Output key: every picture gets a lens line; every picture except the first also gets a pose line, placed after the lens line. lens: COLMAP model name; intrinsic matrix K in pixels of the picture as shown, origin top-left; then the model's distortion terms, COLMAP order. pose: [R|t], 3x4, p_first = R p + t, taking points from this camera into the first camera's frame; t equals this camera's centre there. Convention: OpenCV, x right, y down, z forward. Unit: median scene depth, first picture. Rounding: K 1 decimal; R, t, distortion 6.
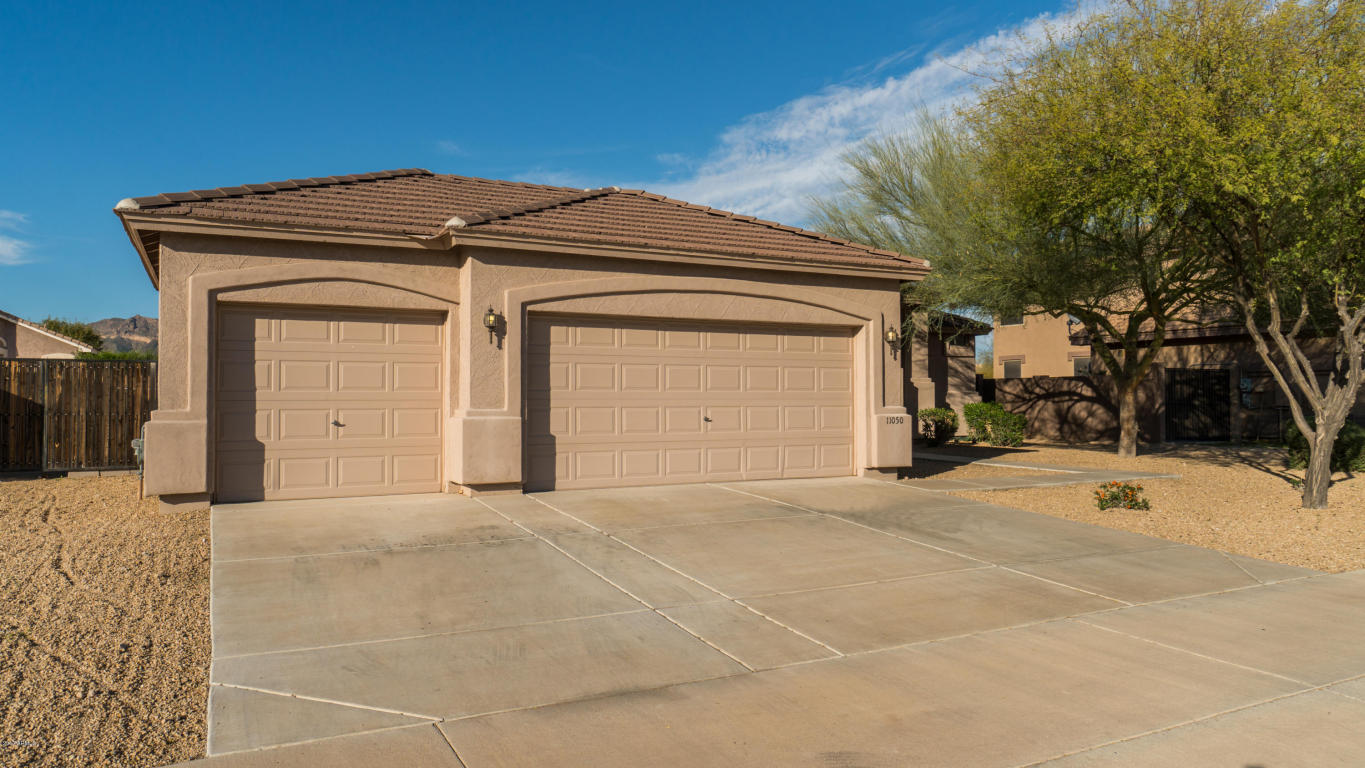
lens RADIAL K [[945.5, 0, 682.5], [0, 945.5, 389.1], [0, 0, 1]] dist [-0.003786, -0.000210]
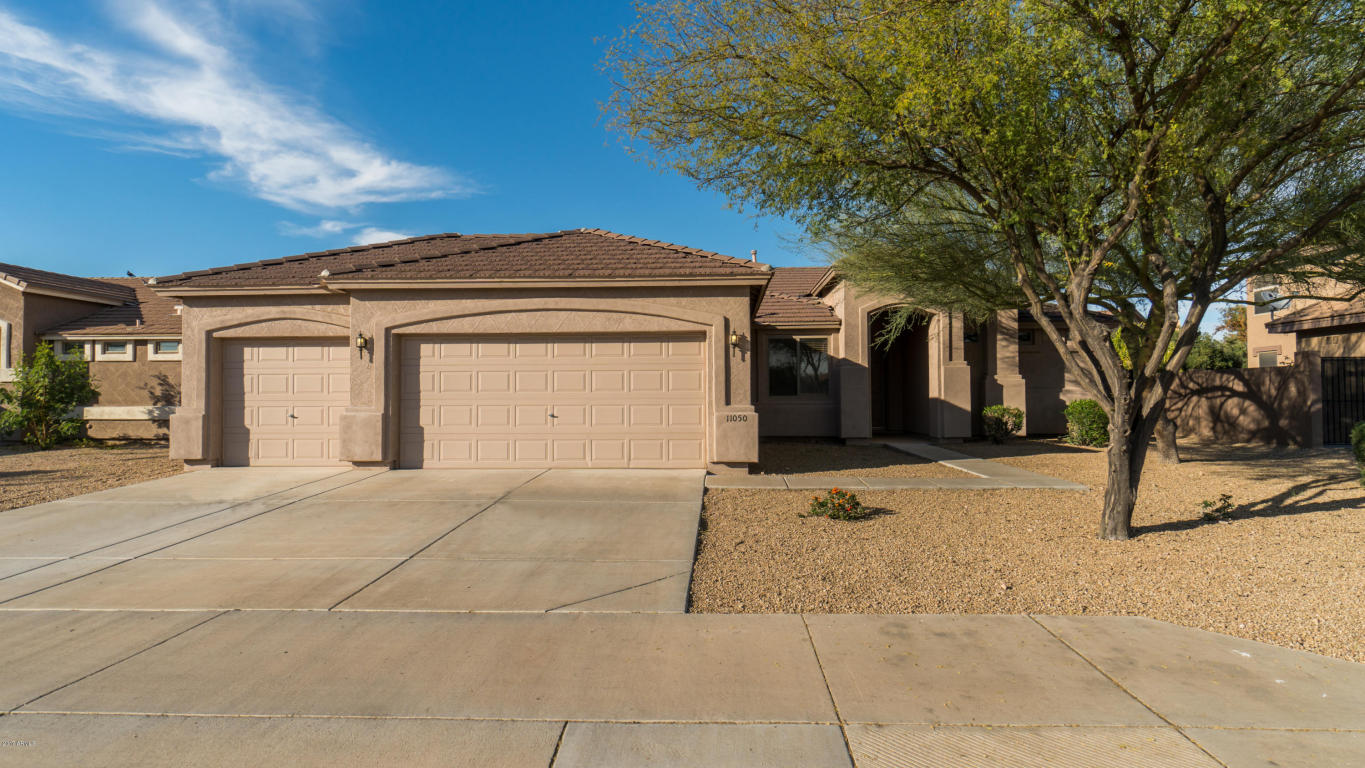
lens RADIAL K [[711.8, 0, 688.7], [0, 711.8, 392.4], [0, 0, 1]] dist [0.006083, 0.002606]
pose [[0.857679, -0.005768, -0.514153, 0.580442], [0.009980, 0.999935, 0.005430, -0.000708], [0.514089, -0.009789, 0.857681, 0.284100]]
